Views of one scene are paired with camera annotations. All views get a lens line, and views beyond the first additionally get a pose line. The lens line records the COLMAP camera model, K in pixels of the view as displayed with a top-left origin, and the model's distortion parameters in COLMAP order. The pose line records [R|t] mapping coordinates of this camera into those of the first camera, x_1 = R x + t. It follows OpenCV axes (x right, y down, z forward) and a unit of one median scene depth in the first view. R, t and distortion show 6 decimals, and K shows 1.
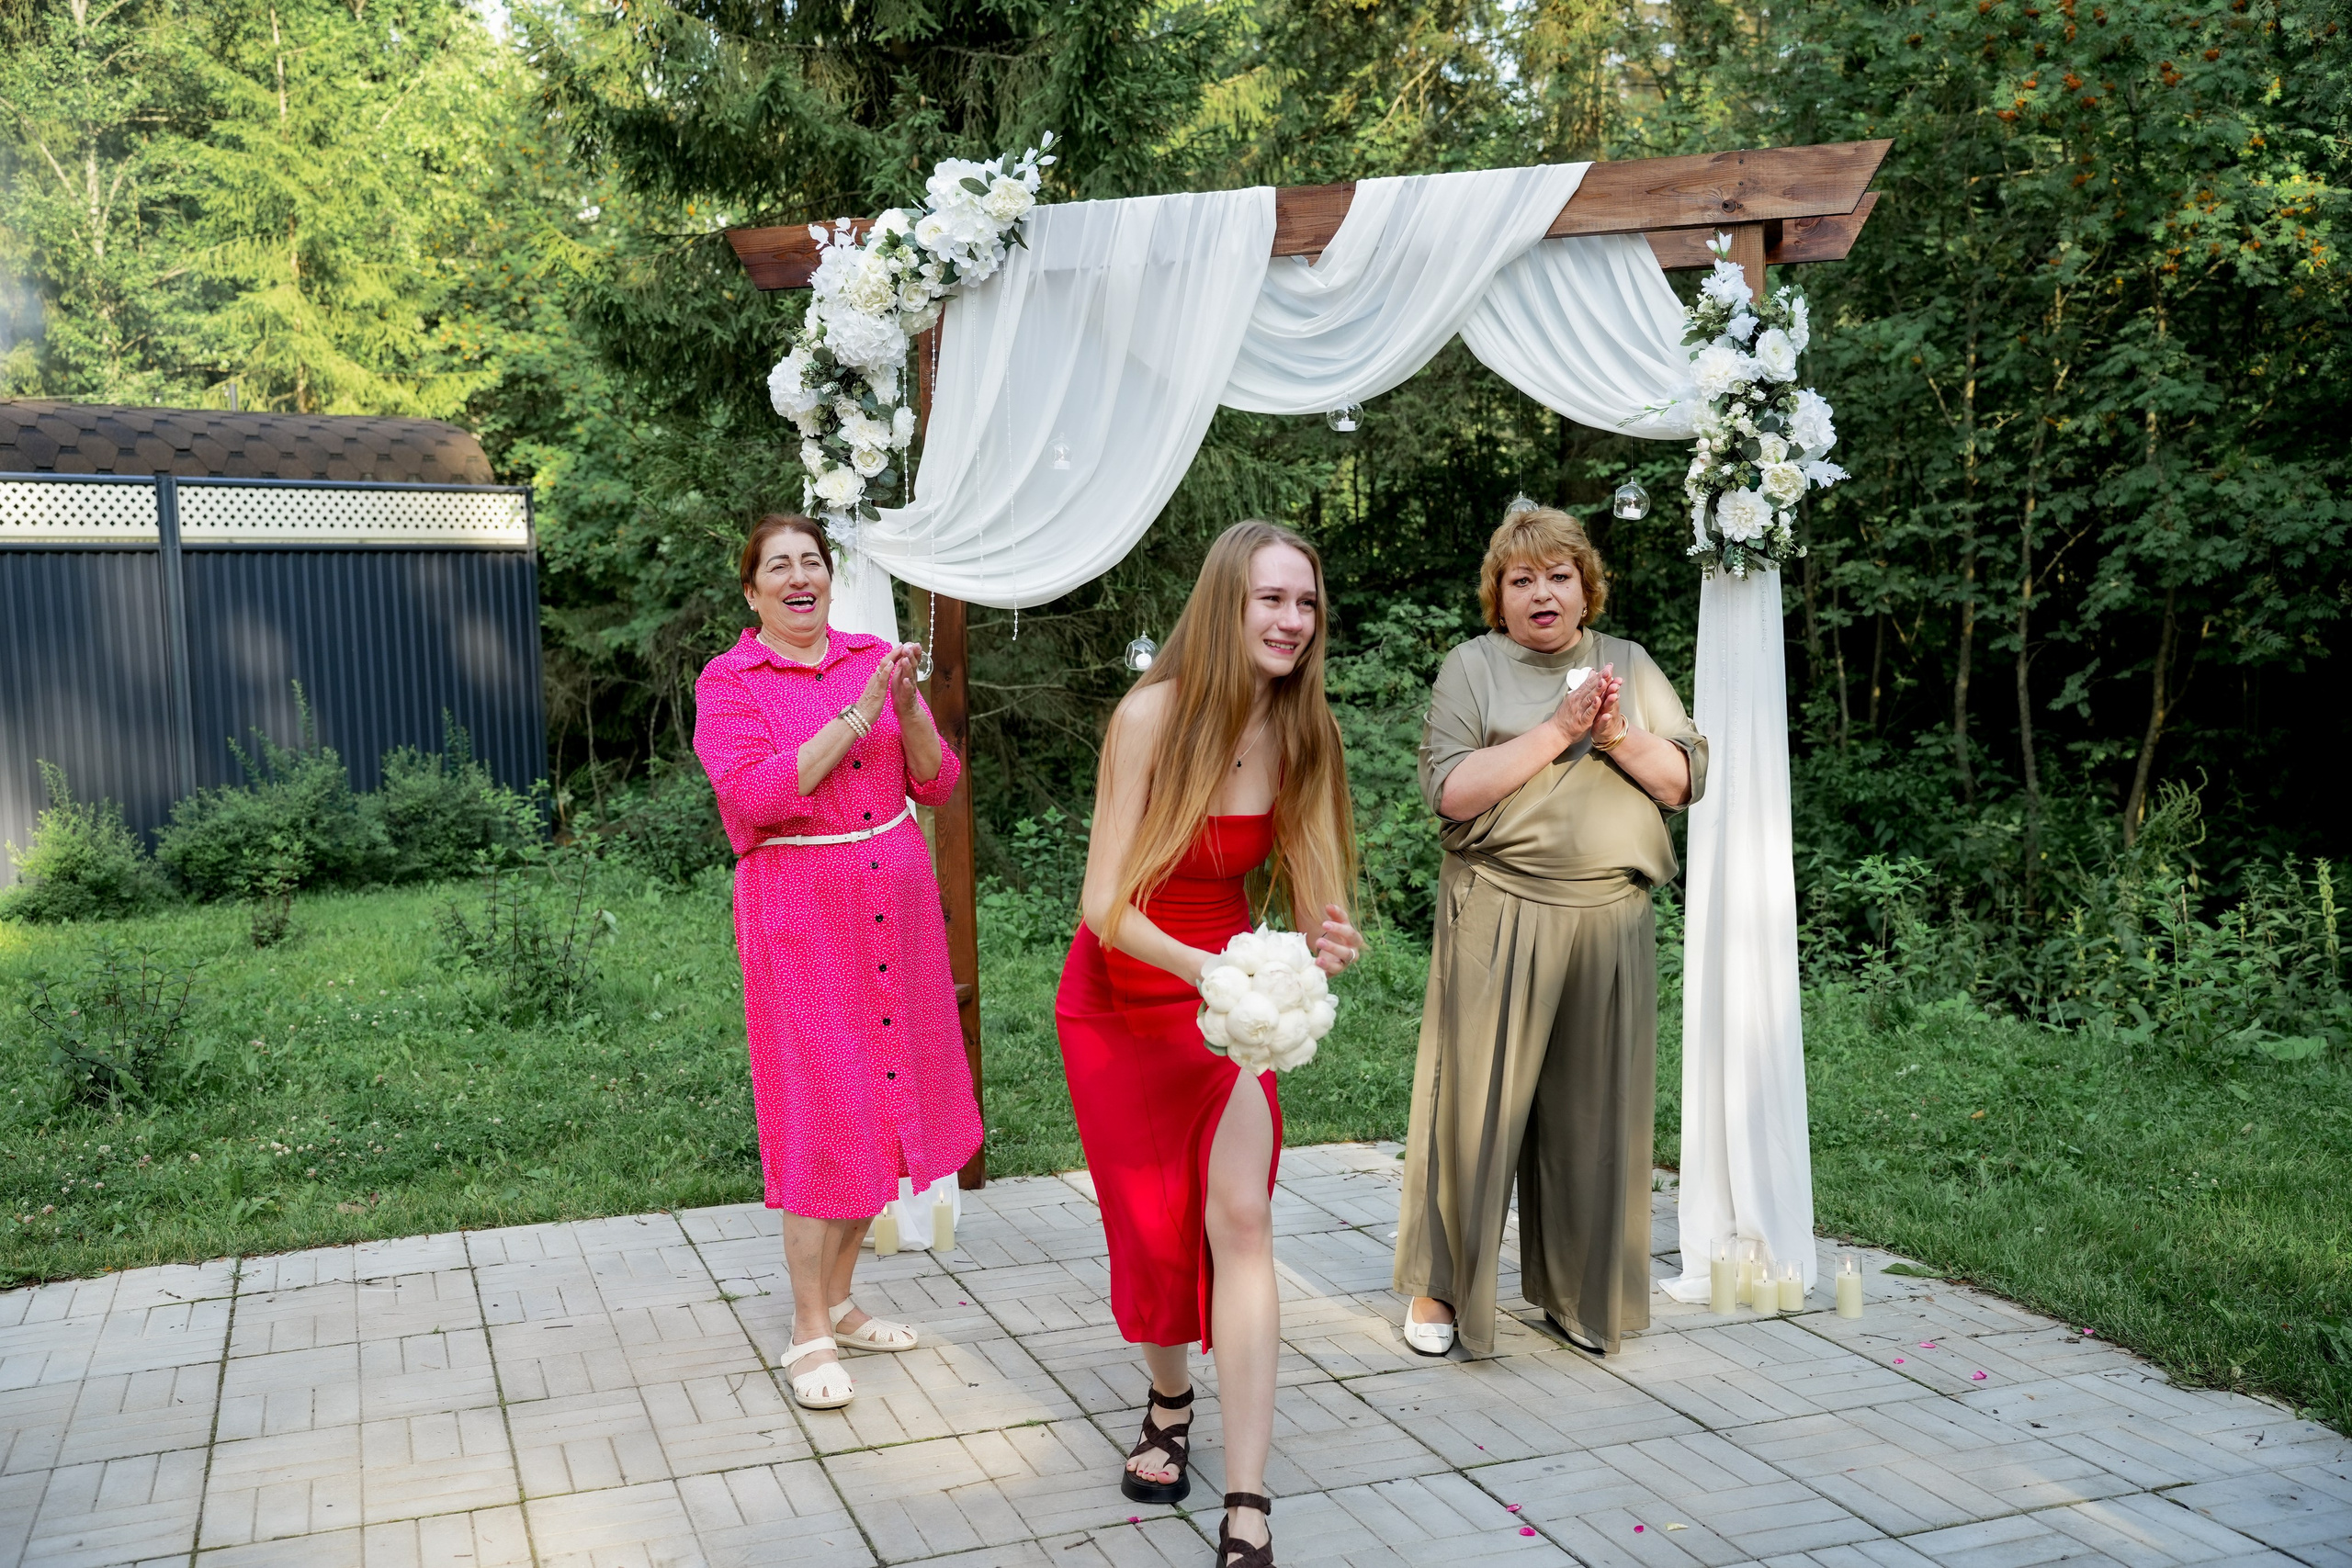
lens RADIAL K [[2310.6, 0, 1156.9], [0, 2310.6, 784.4], [0, 0, 1]] dist [0.011485, 0.091450]
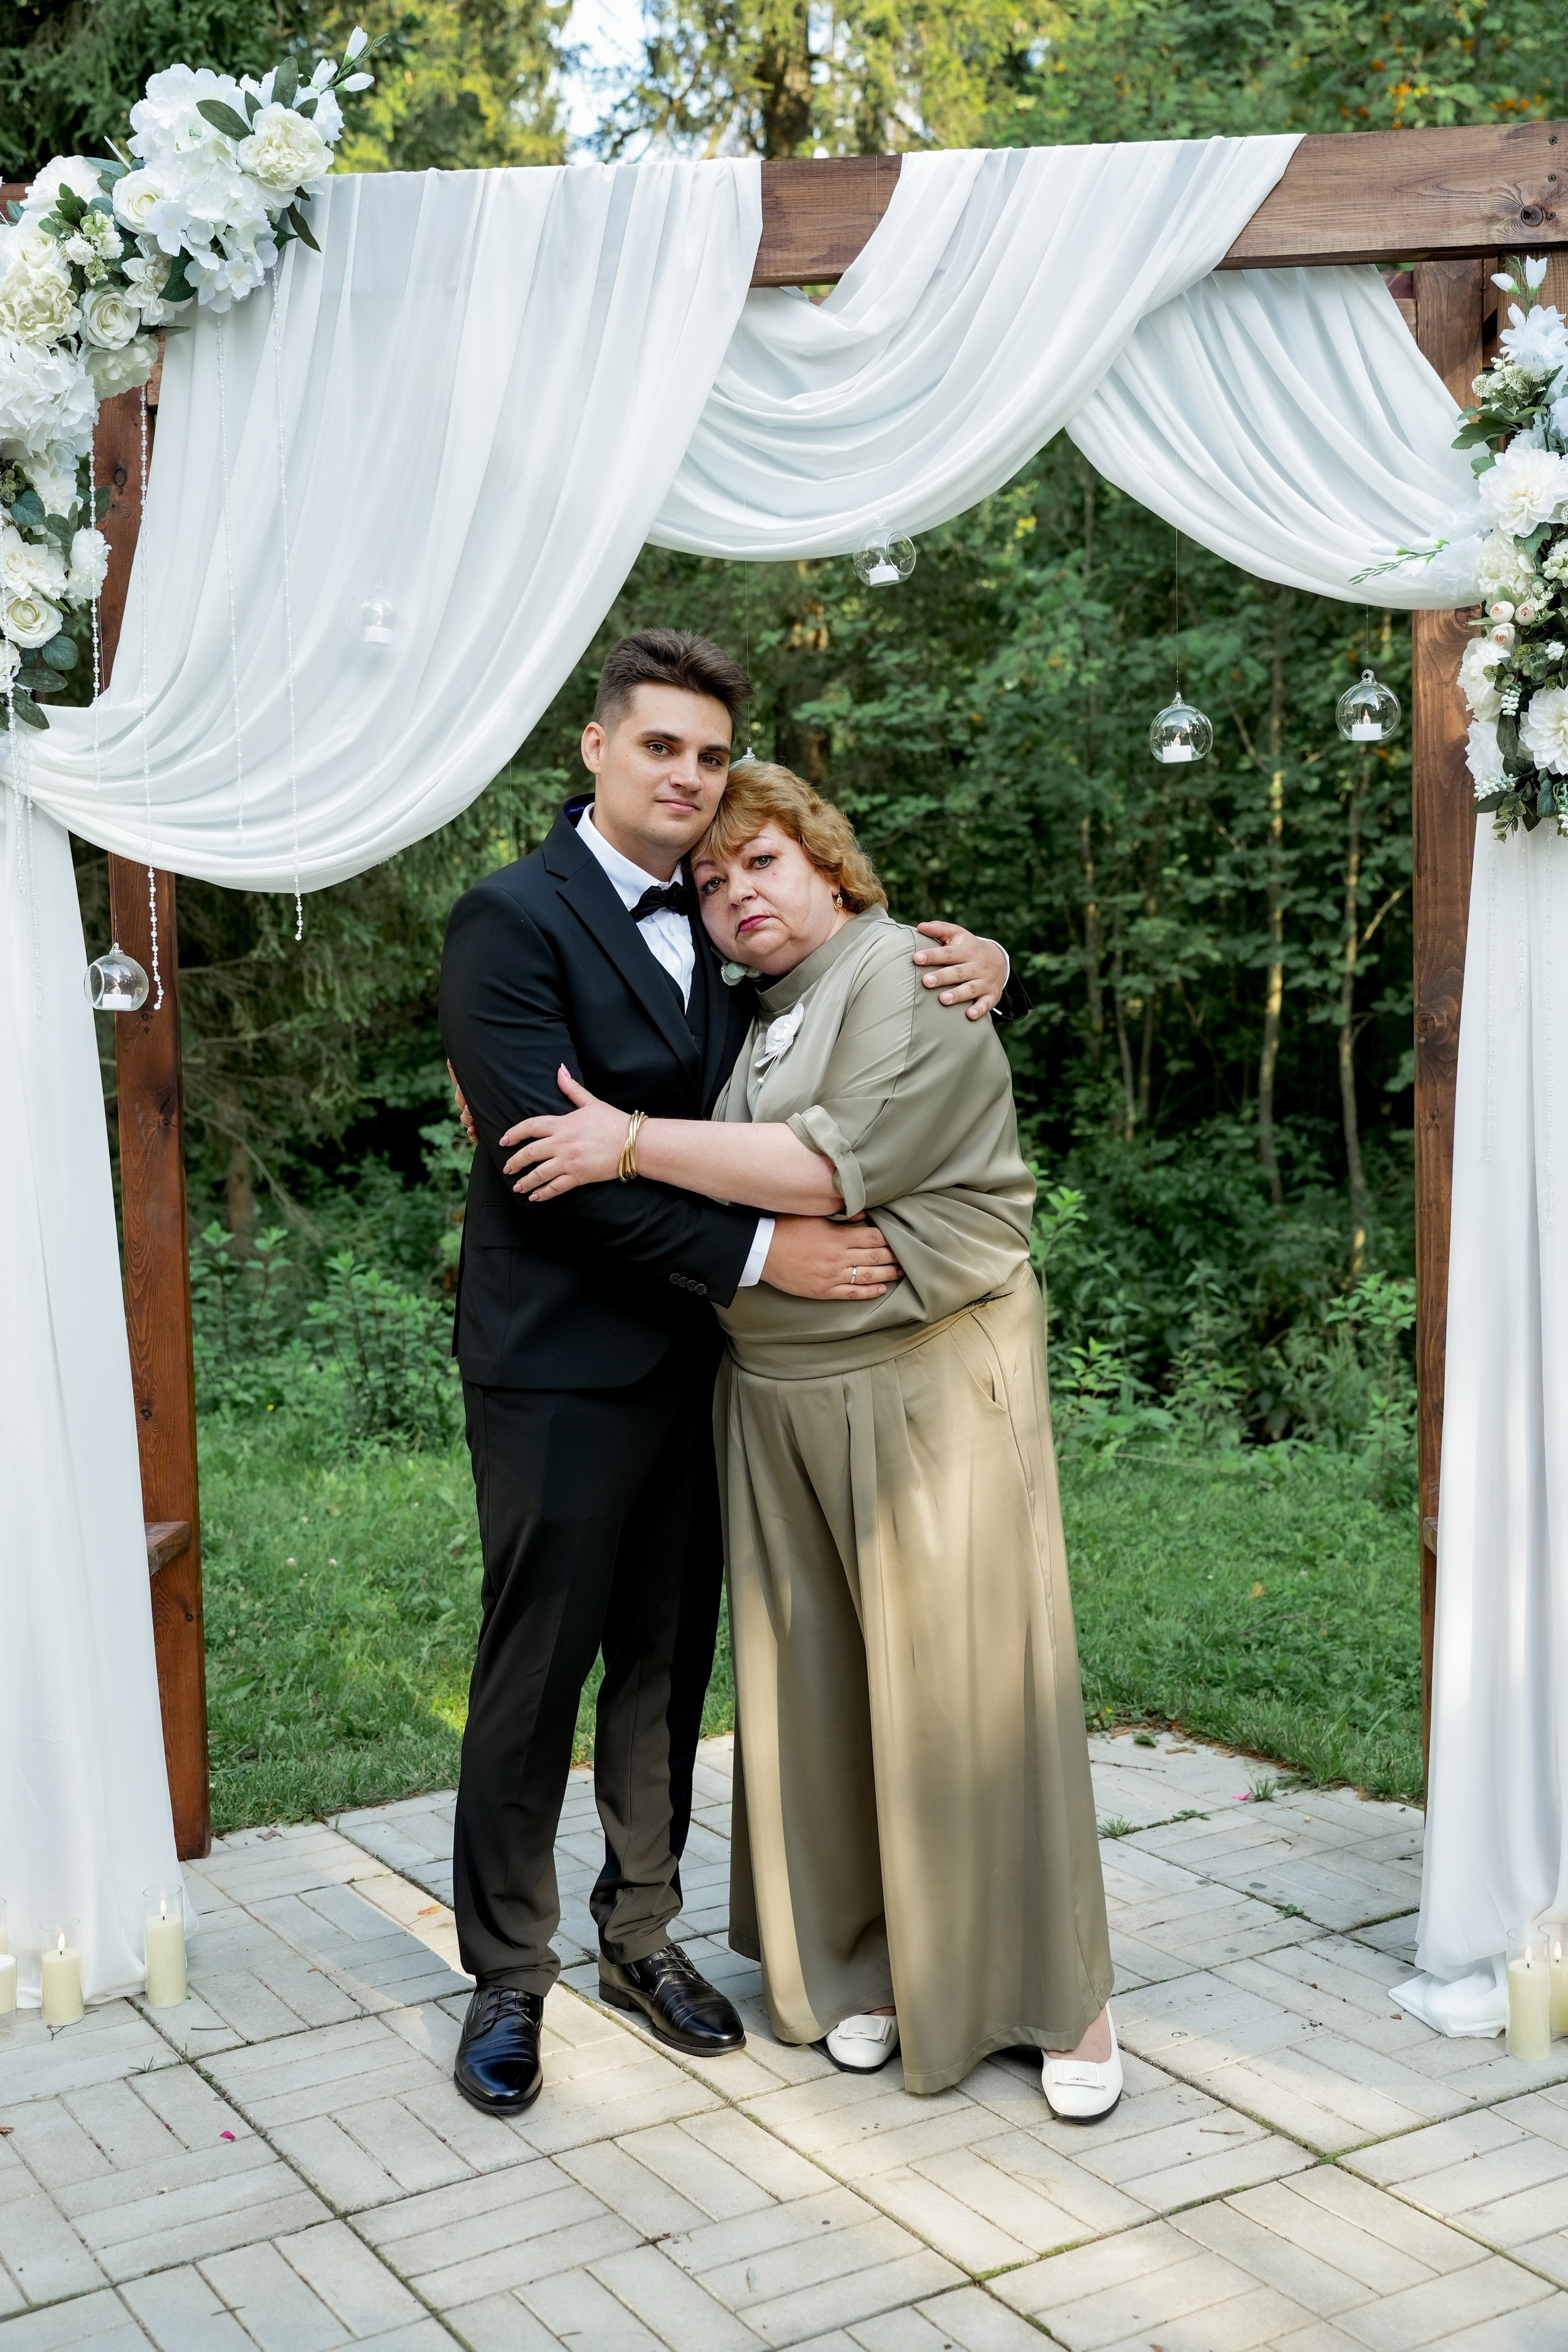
lens RADIAL K [[2548.2, 0, 791.1], [0, 2548.2, 1176.2], [0, 0, 1]] dist [0.043988, 0.109570]
pose [[0.976997, -0.008587, 0.213082, -0.079101], [0.009578, 0.999948, -0.003621, -0.000223], [-0.213040, 0.005579, 0.977028, 0.358346]]
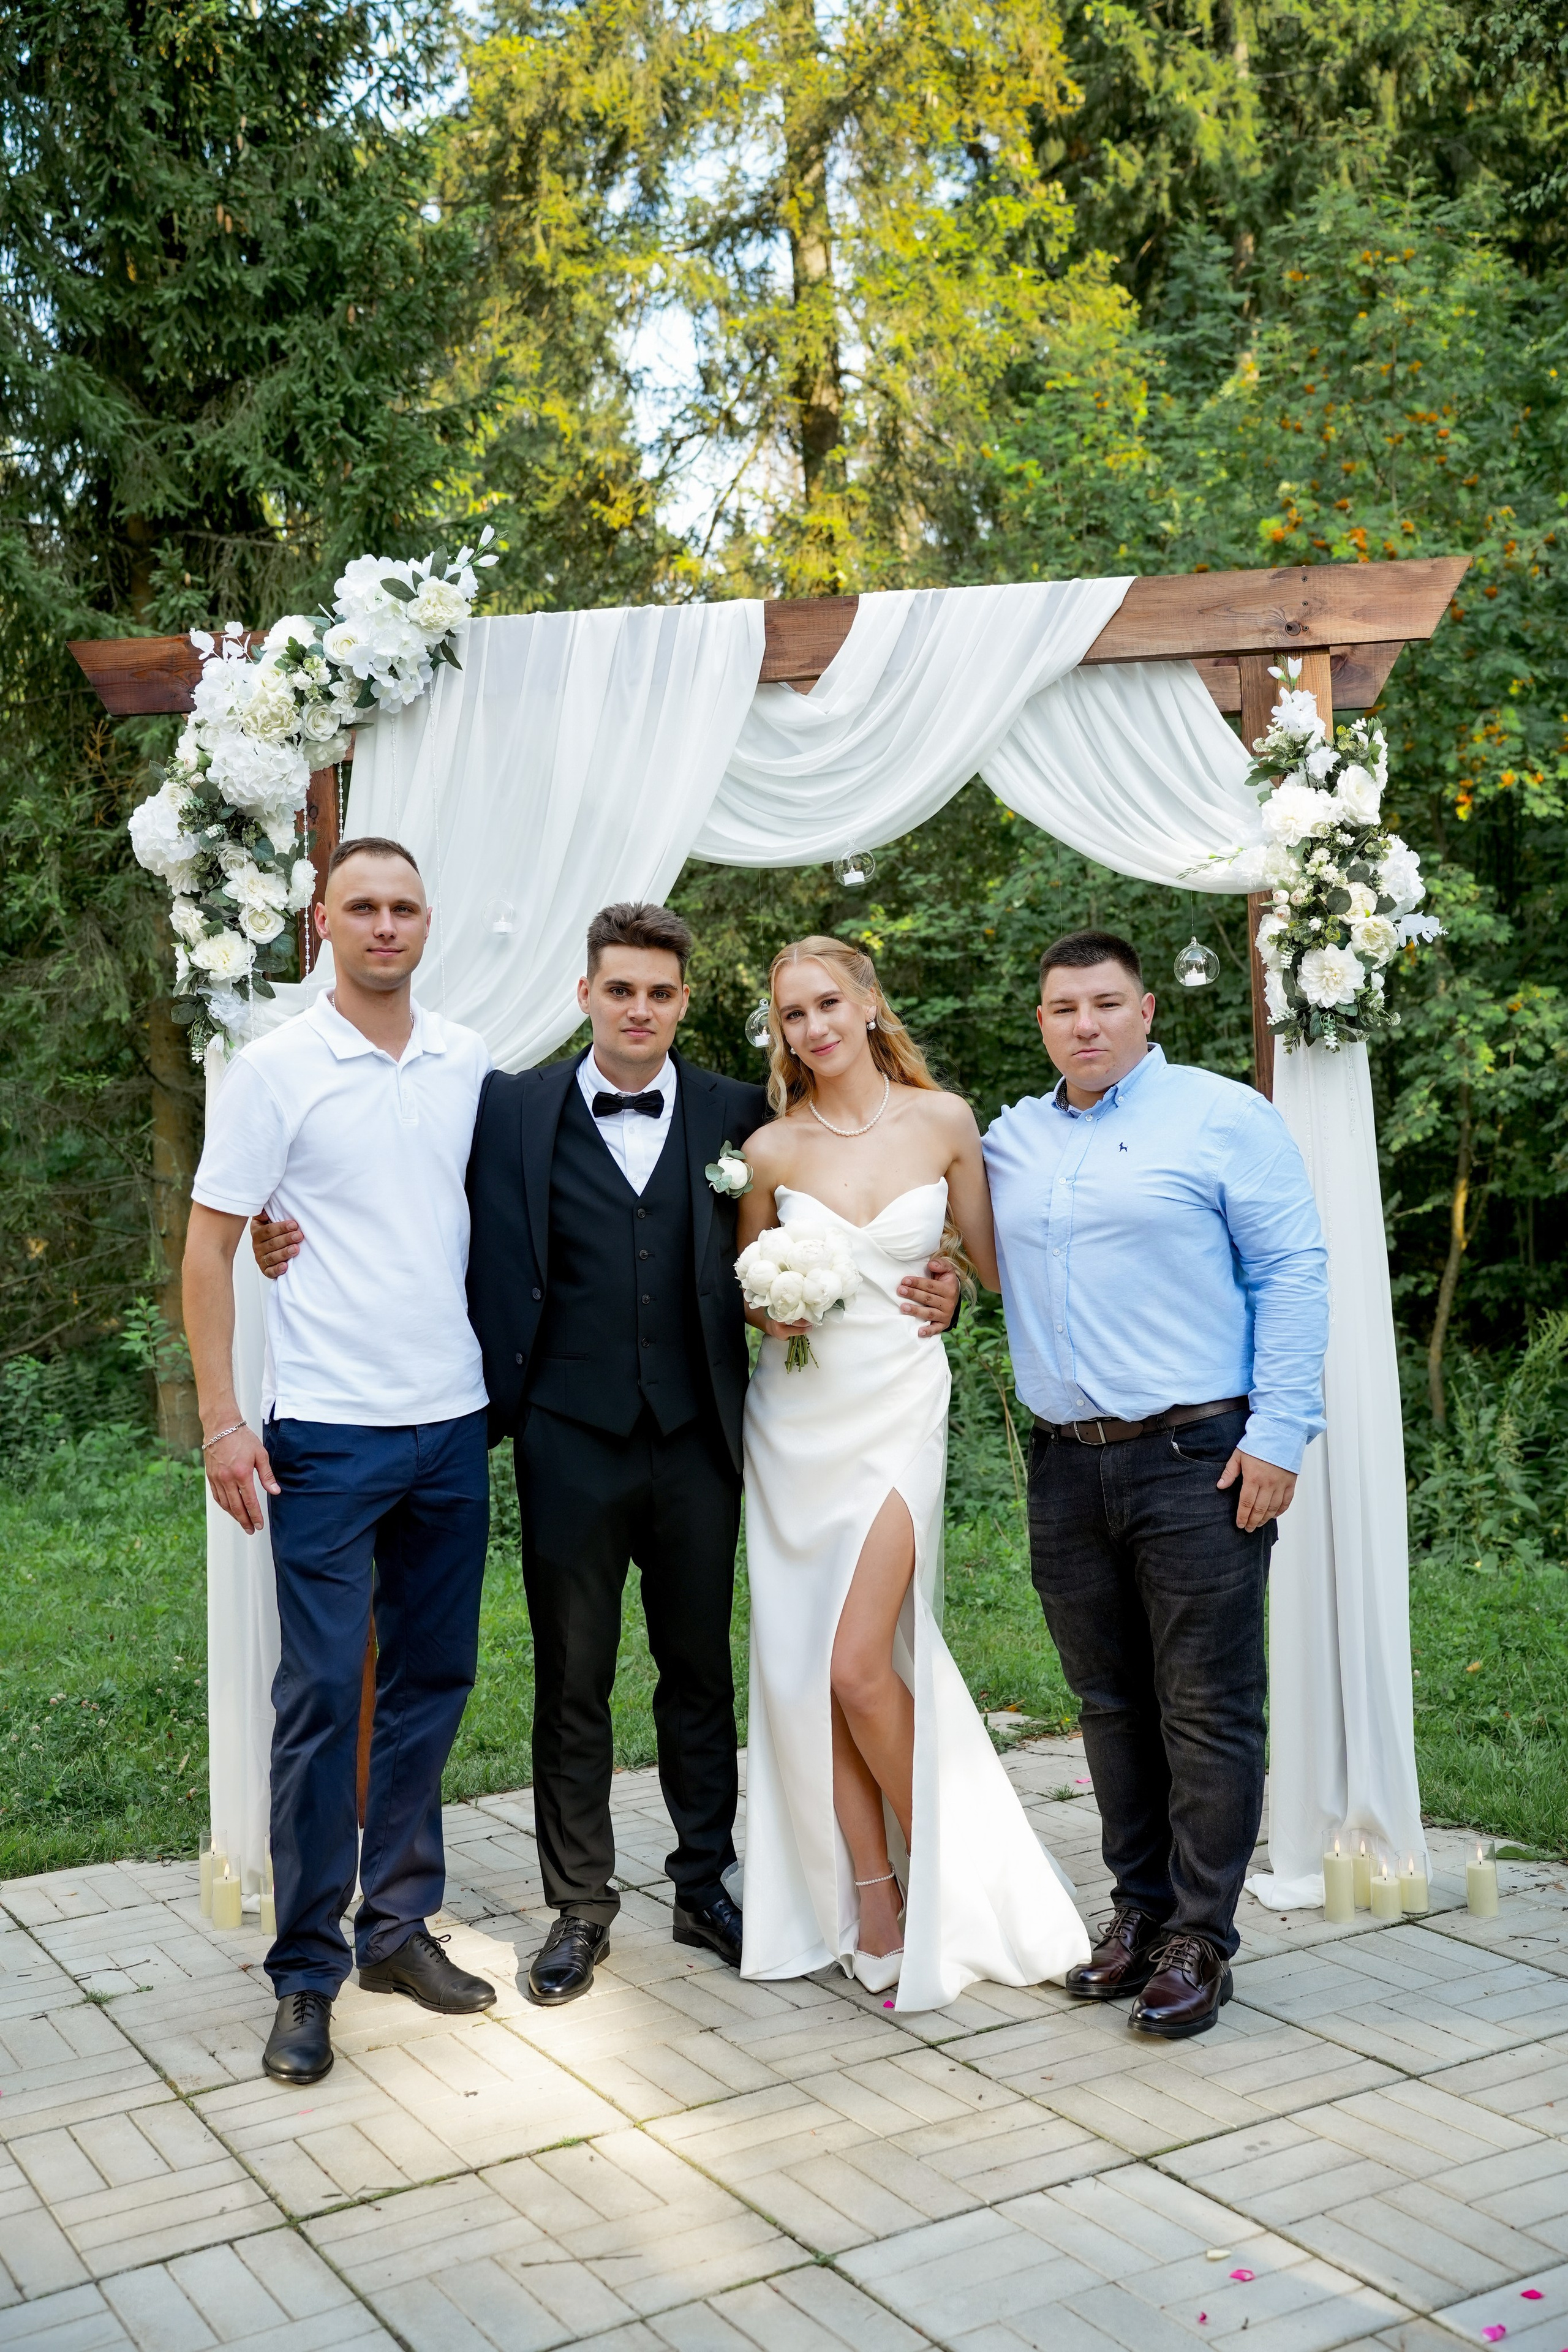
lens RADIAL K [[2378.9, 0, 799.2], [0, 2378.9, 1185.6], [0, 0, 1]] dist [0.046605, 0.038690]
pose [[0.981450, -0.015885, 0.191057, -0.103074], [0.029708, 0.997125, -0.069703, 0.015893], [-0.189401, 0.074086, 0.979101, 0.155313]]
